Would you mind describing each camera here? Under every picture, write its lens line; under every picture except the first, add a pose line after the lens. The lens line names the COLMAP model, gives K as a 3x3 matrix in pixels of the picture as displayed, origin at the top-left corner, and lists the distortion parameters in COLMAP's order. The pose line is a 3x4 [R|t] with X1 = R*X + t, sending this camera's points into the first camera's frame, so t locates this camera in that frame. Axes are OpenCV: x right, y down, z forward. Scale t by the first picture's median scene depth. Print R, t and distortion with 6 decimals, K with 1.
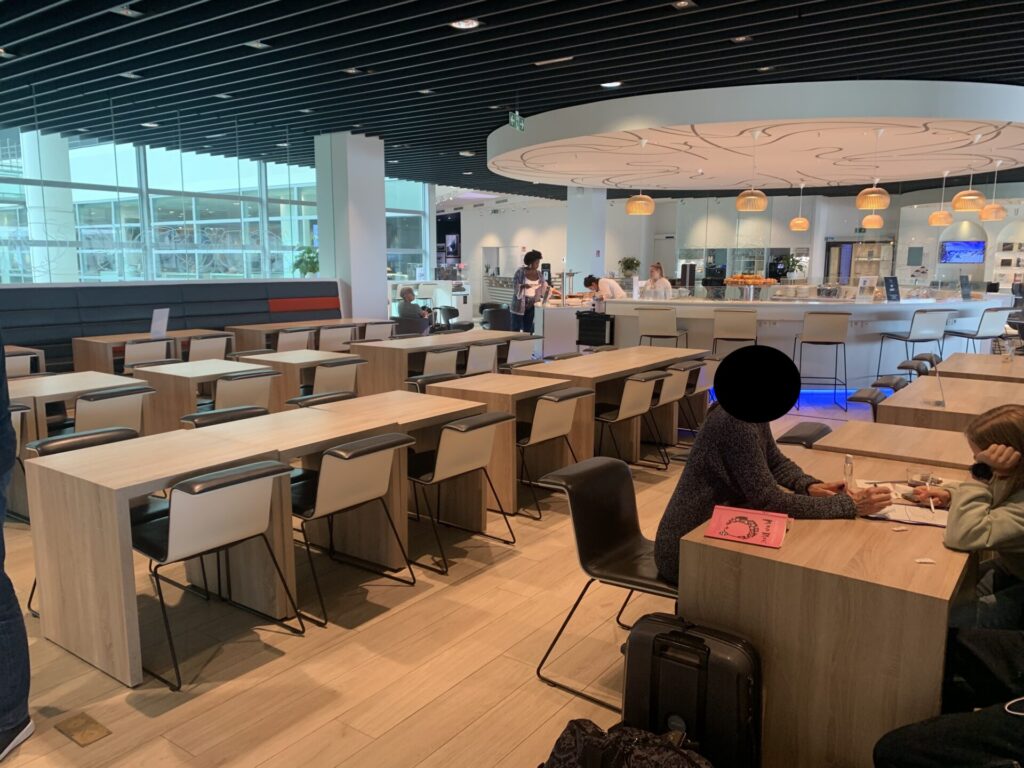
lens RADIAL K [[781.2, 0, 489.9], [0, 781.2, 385.8], [0, 0, 1]] dist [0.002275, -0.004692]
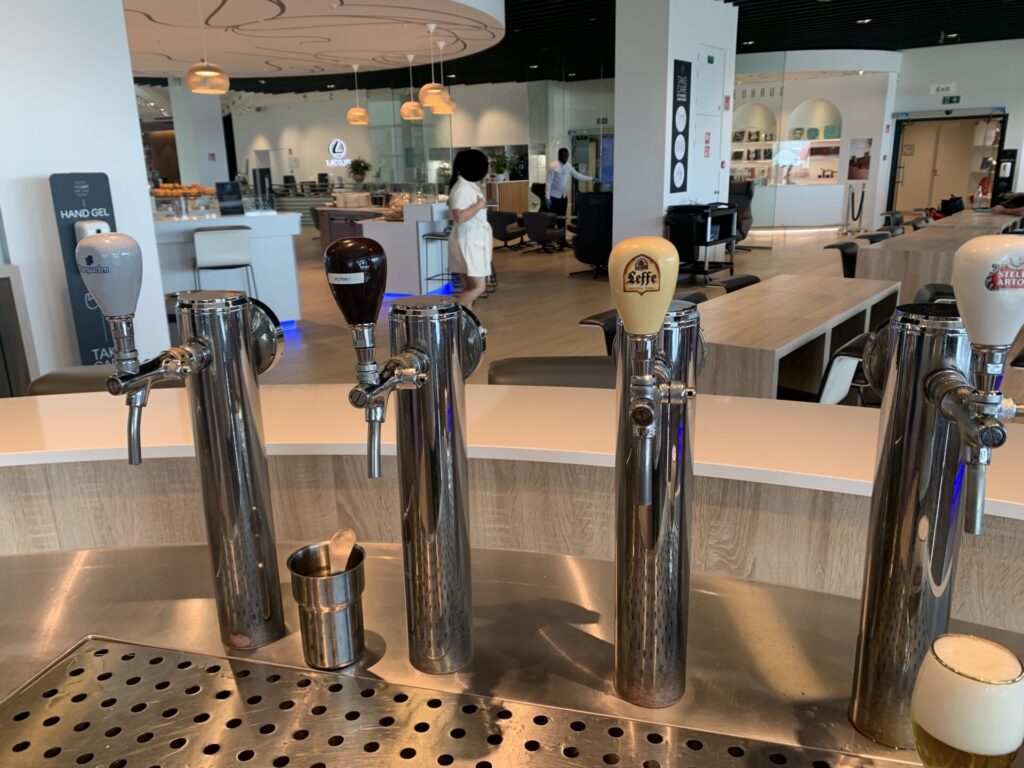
lens RADIAL K [[795.4, 0, 512.0], [0, 795.4, 384.0], [0, 0, 1]] dist [0.007987, 0.004705]
pose [[0.999330, -0.014545, -0.033581, 0.393162], [0.018205, 0.993610, 0.111394, -0.009696], [0.031746, -0.111930, 0.993209, 0.087757]]
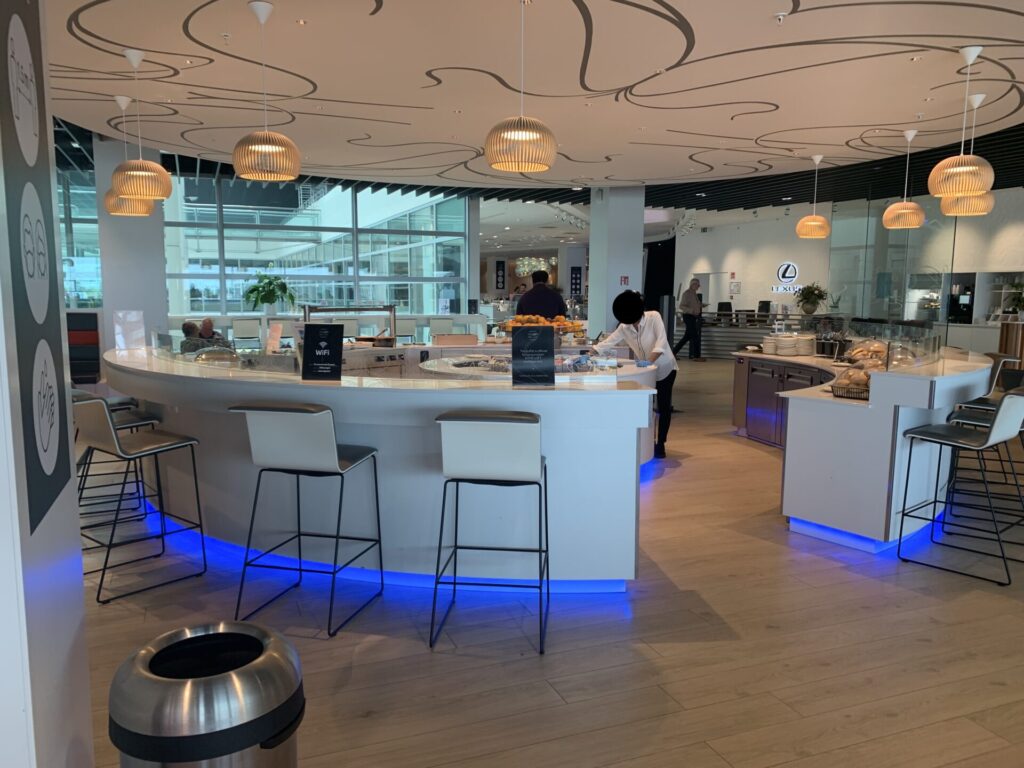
lens RADIAL K [[757.9, 0, 512.0], [0, 757.9, 384.0], [0, 0, 1]] dist [0.005779, 0.002574]
pose [[0.828550, 0.073006, -0.555135, 0.353983], [-0.093567, 0.995575, -0.008722, -0.047397], [0.552042, 0.059169, 0.831714, 0.301859]]
